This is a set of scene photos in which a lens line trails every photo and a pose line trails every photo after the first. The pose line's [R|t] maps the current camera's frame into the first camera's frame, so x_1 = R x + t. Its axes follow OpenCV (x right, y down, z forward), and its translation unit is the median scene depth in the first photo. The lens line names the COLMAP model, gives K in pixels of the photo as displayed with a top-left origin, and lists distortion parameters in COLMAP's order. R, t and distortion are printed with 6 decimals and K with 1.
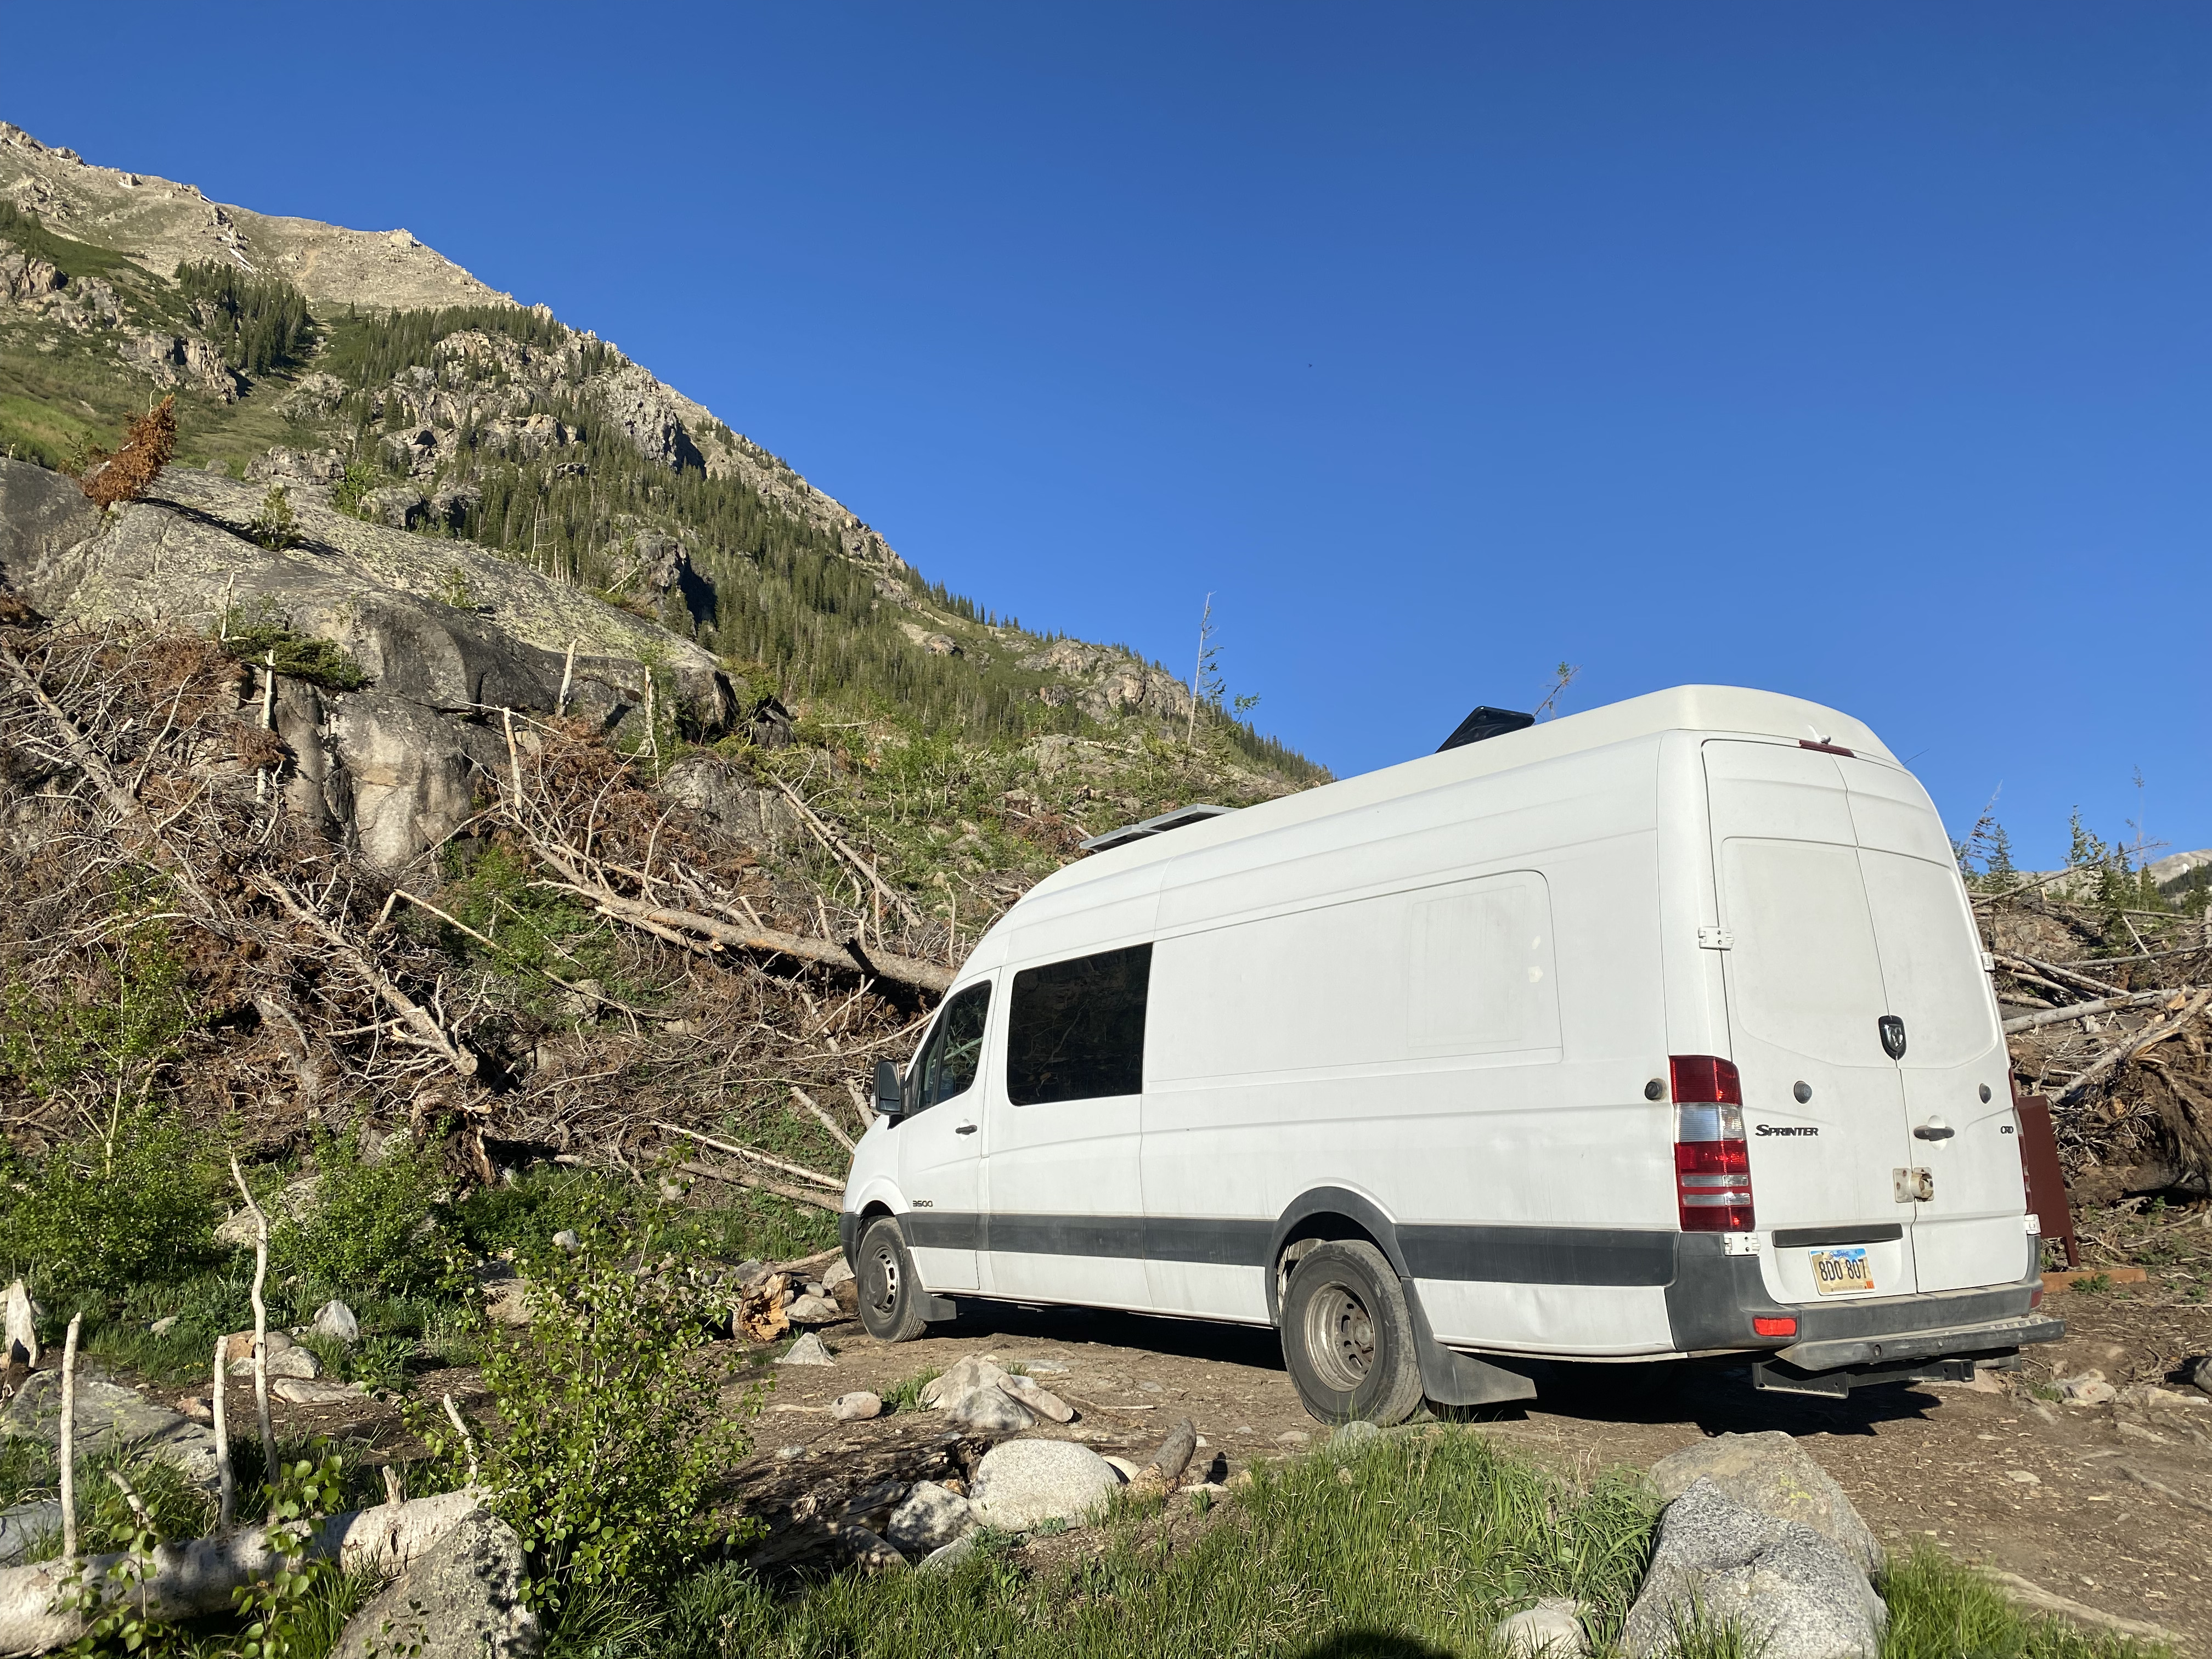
lens RADIAL K [[1678.3, 0, 1097.7], [0, 1678.3, 822.4], [0, 0, 1]] dist [0.121975, -0.194954]
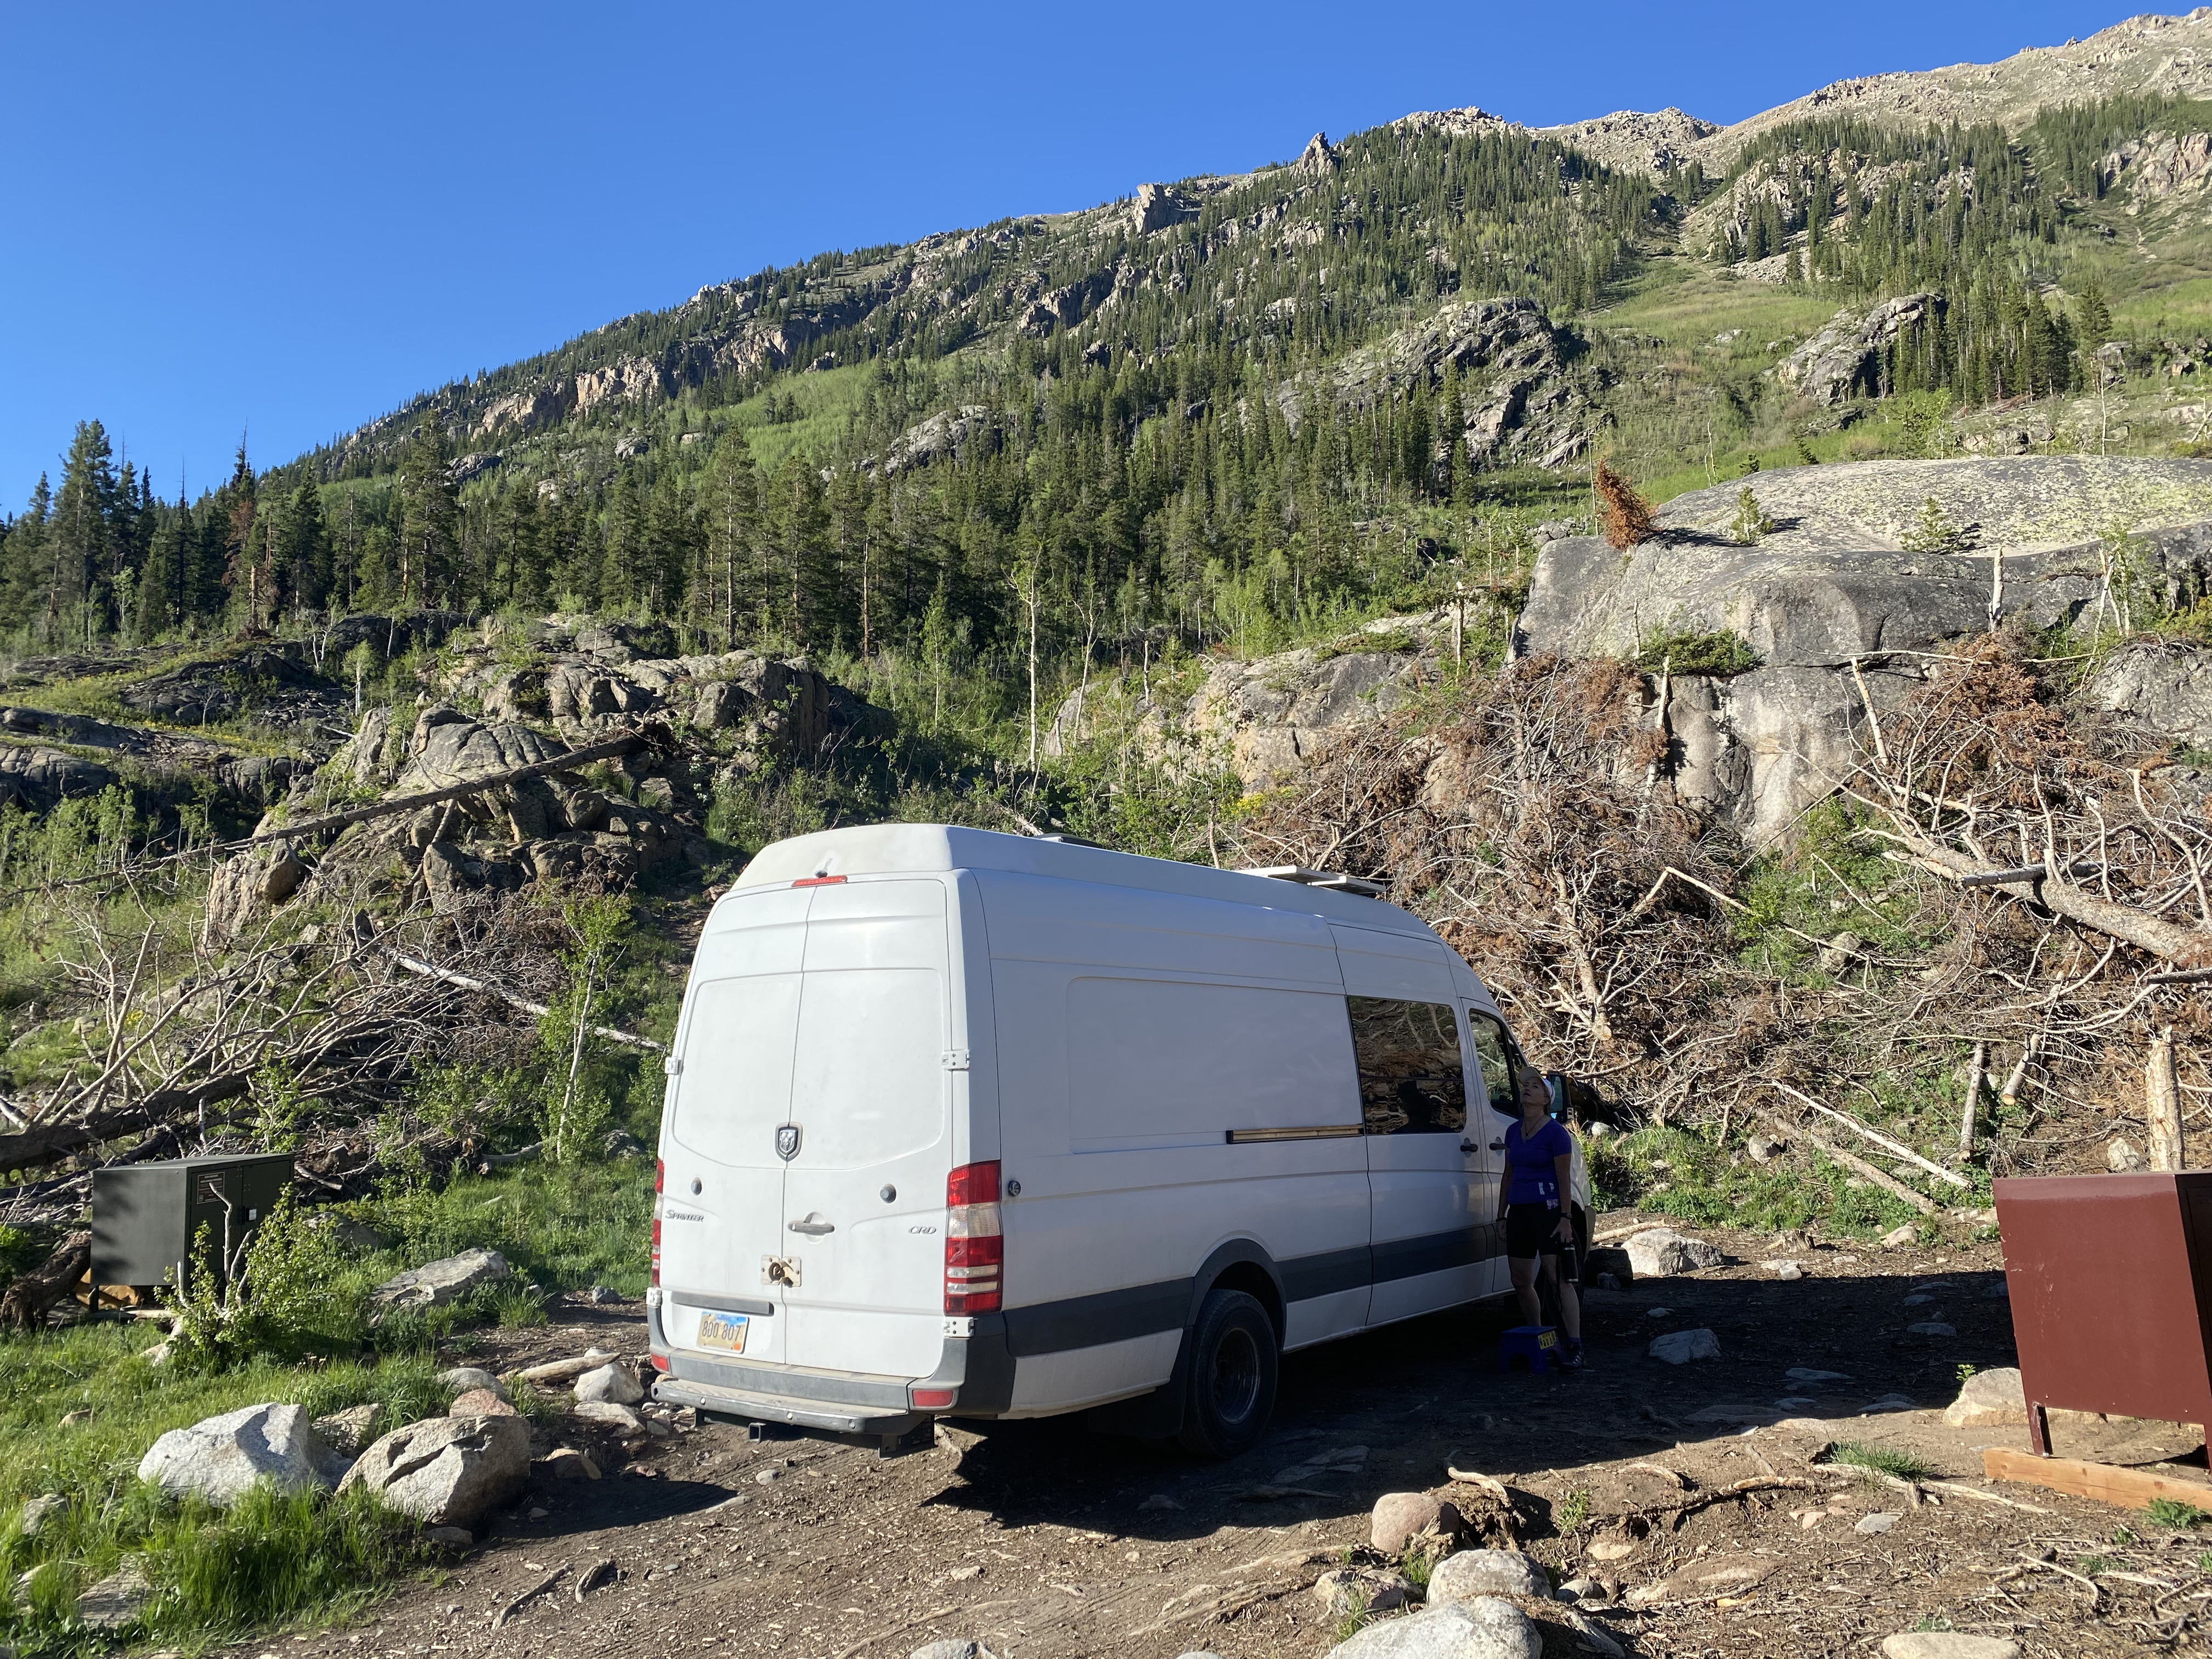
lens RADIAL K [[1705.8, 0, 1159.6], [0, 1705.8, 827.9], [0, 0, 1]] dist [0.068102, -0.100557]
pose [[0.367736, -0.112450, -0.923106, 1.148054], [0.183081, 0.981988, -0.046689, 0.012020], [0.911730, -0.151834, 0.381700, 0.568347]]
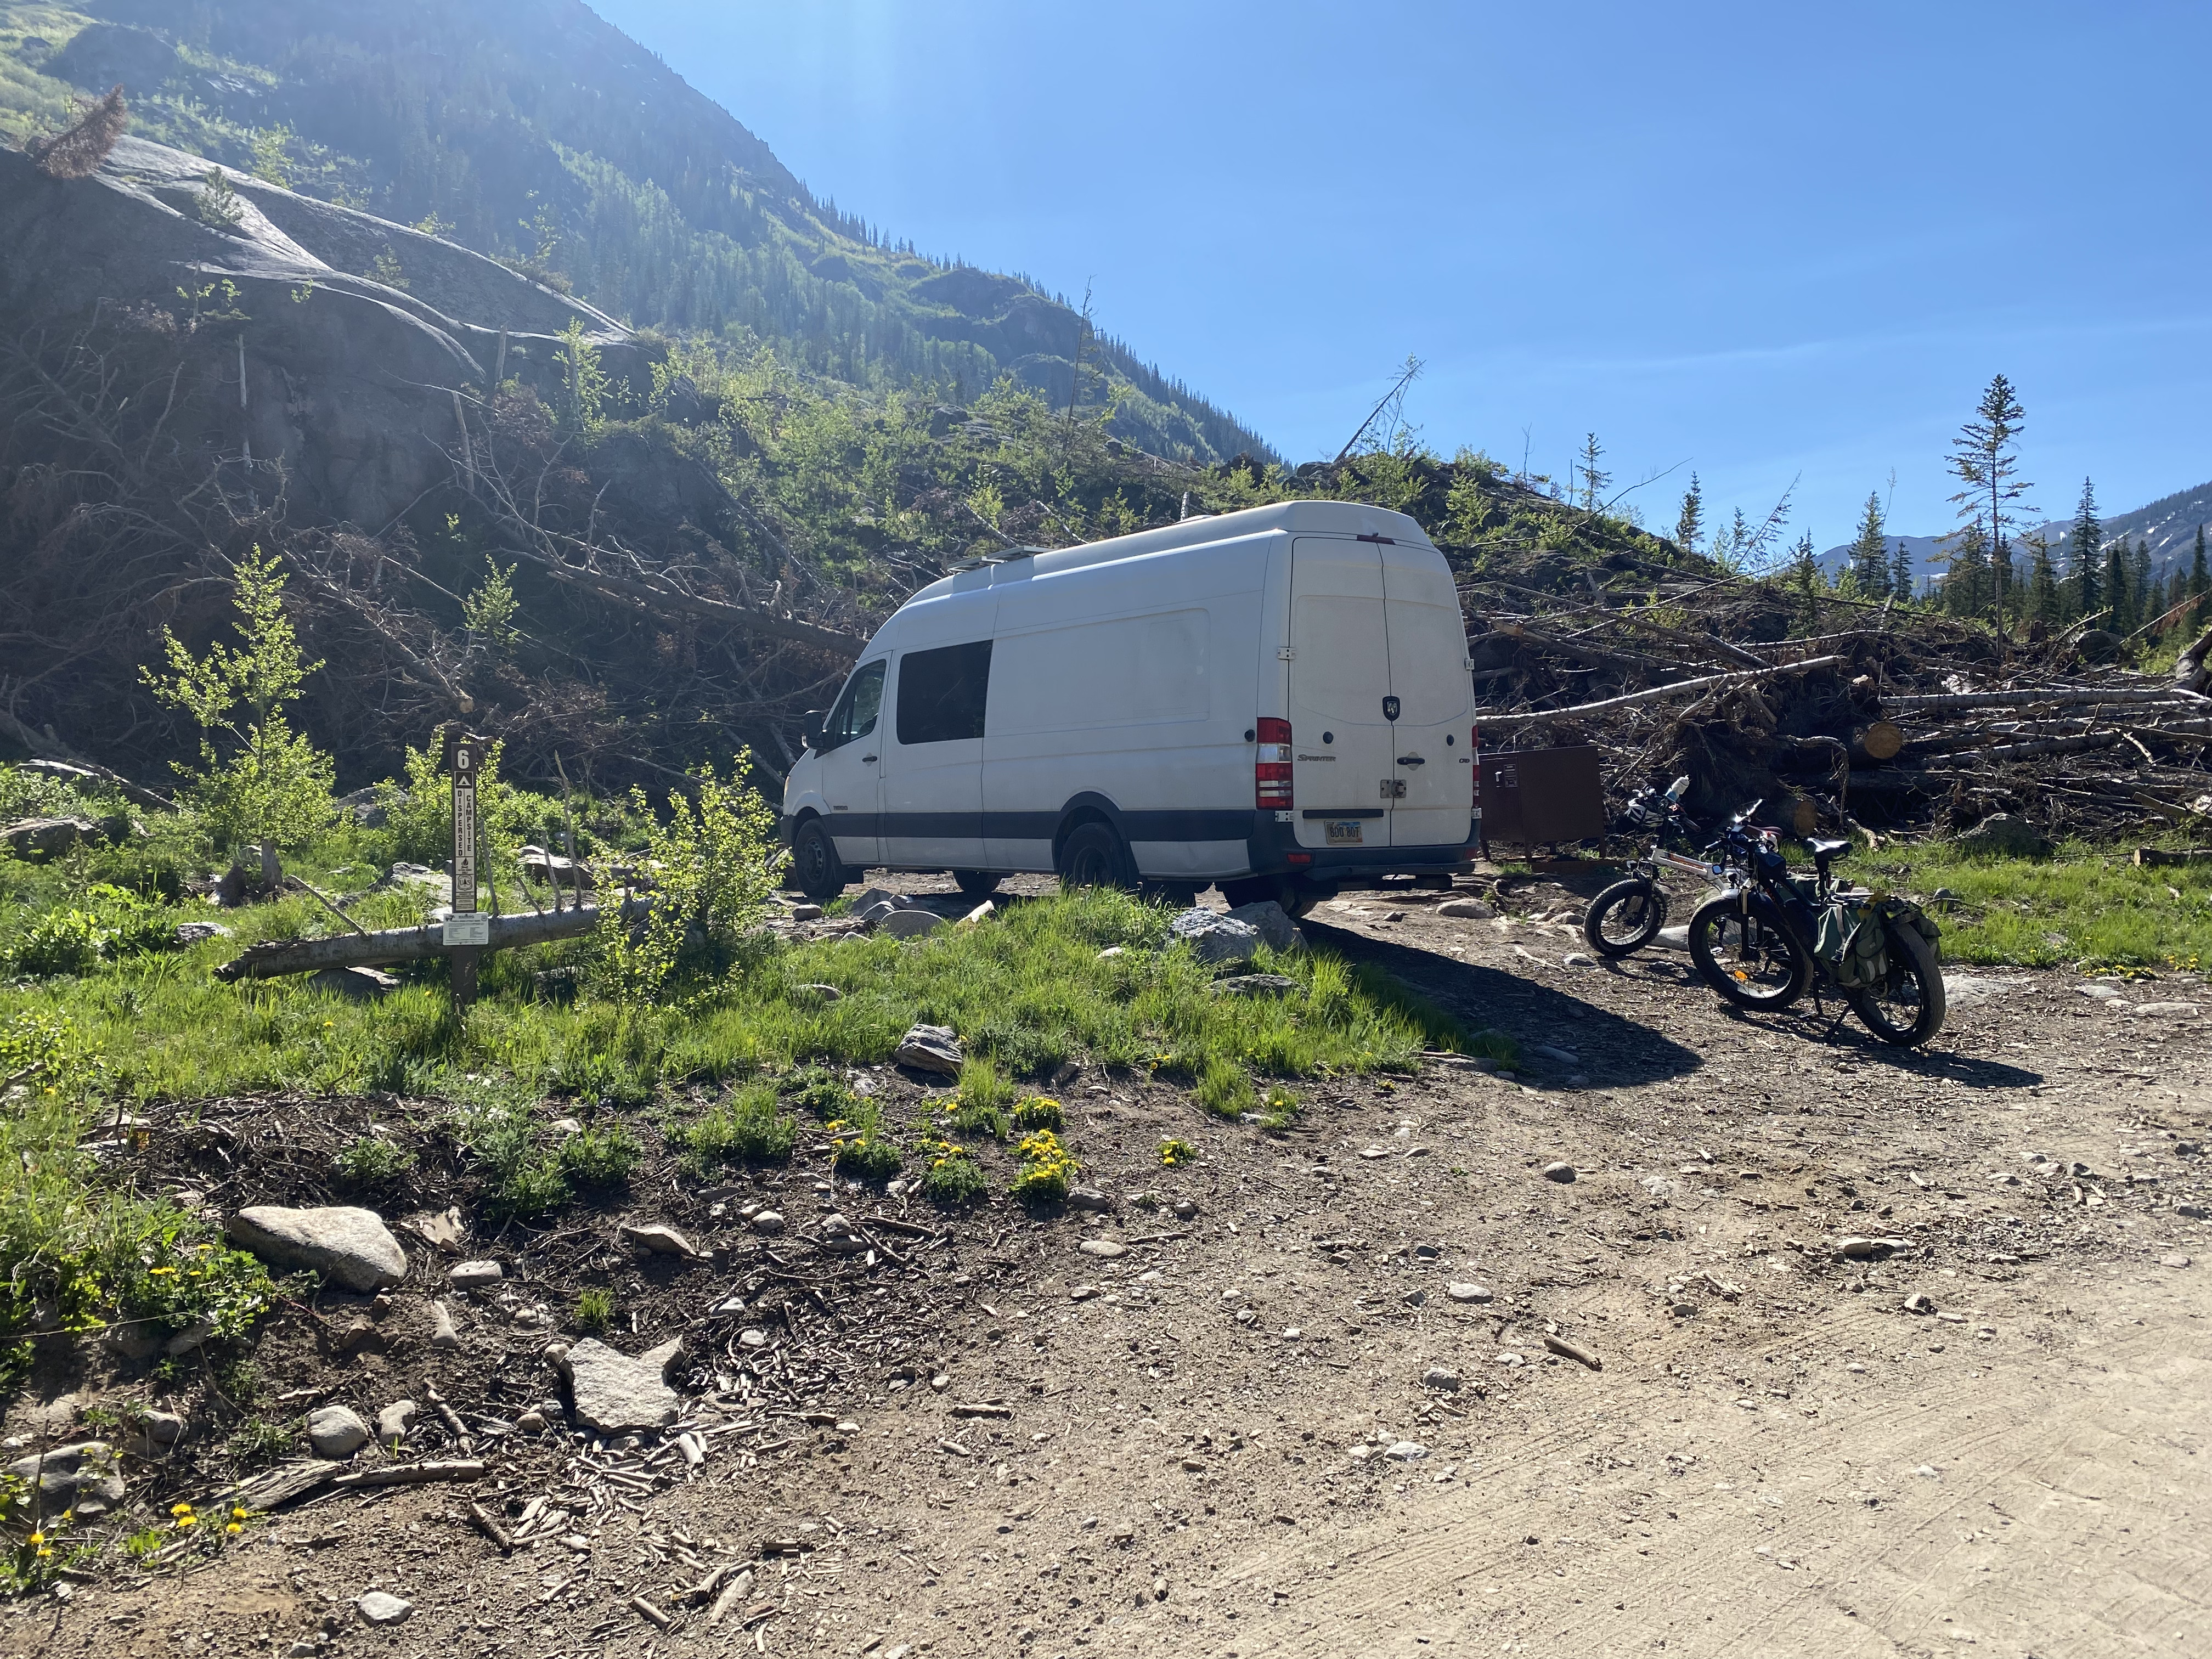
lens RADIAL K [[1678.3, 0, 1097.7], [0, 1678.3, 822.4], [0, 0, 1]] dist [0.121975, -0.194954]
pose [[0.997972, 0.011524, 0.062596, 0.033391], [-0.024177, 0.978391, 0.205344, -0.078521], [-0.058877, -0.206441, 0.976686, -0.511260]]
